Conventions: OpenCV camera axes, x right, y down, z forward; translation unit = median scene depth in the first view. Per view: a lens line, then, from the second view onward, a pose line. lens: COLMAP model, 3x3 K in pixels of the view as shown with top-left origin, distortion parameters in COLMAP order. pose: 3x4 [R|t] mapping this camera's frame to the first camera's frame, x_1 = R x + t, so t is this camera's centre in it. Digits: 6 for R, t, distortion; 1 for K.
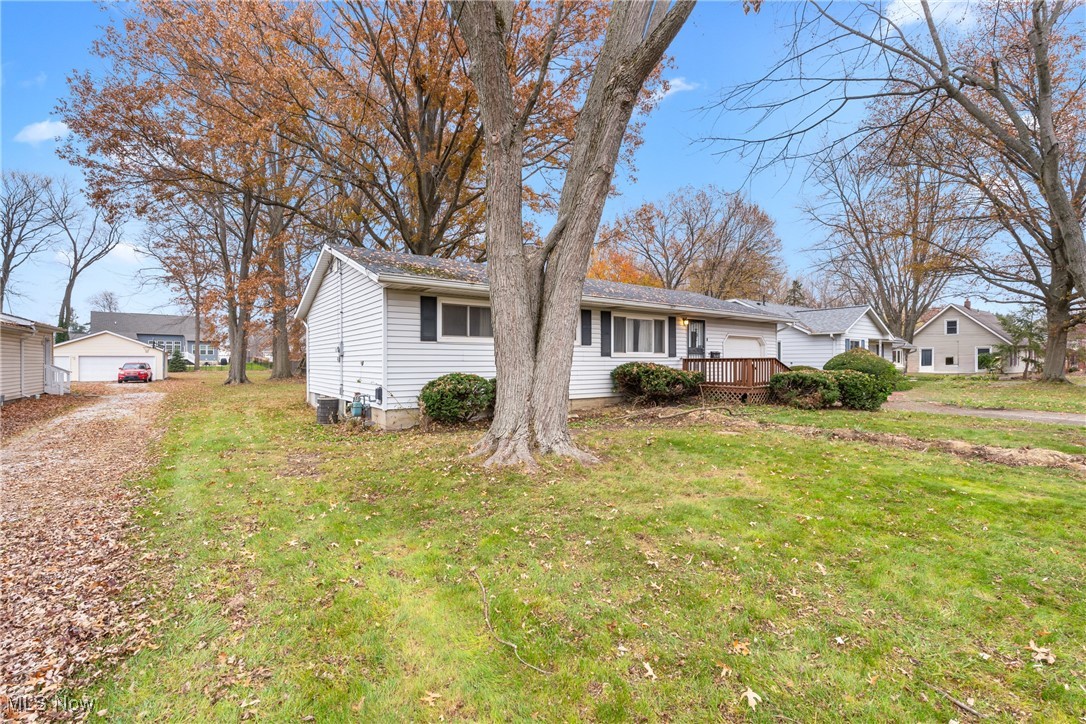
lens RADIAL K [[490.0, 0, 544.7], [0, 490.0, 361.5], [0, 0, 1]] dist [-0.002950, -0.000370]
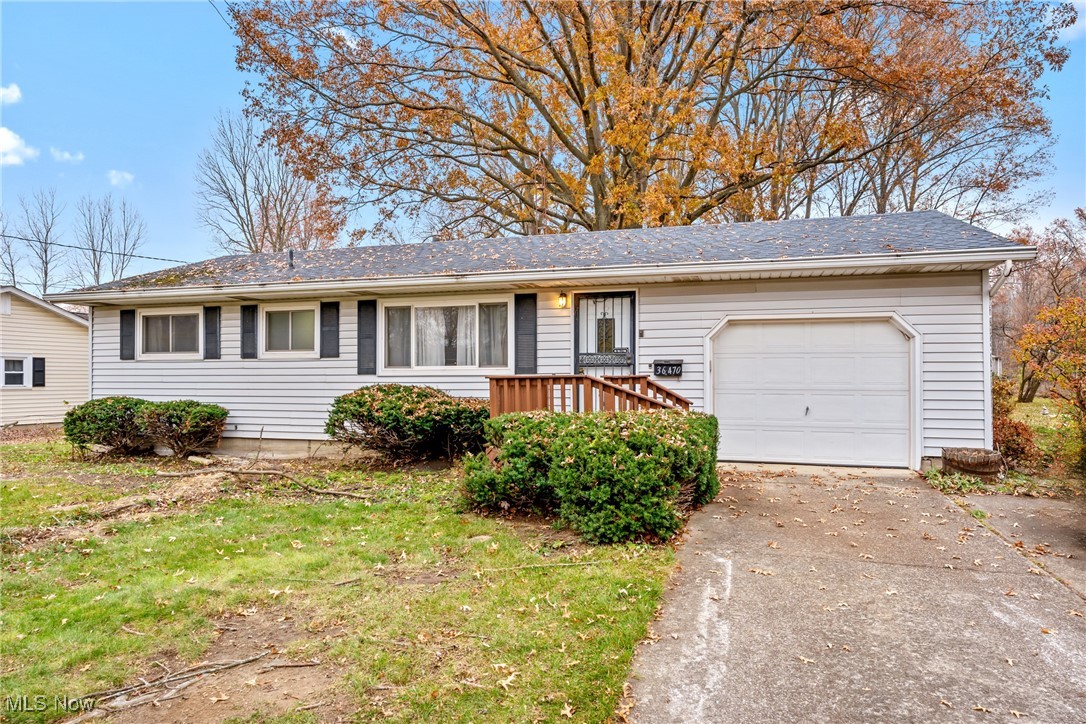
lens RADIAL K [[678.6, 0, 543.1], [0, 678.6, 366.0], [0, 0, 1]] dist [0.003556, 0.000804]
pose [[0.602363, -0.020864, -0.797949, 0.932727], [0.000432, 0.999667, -0.025812, 0.000768], [0.798222, 0.015203, 0.602171, 0.675038]]
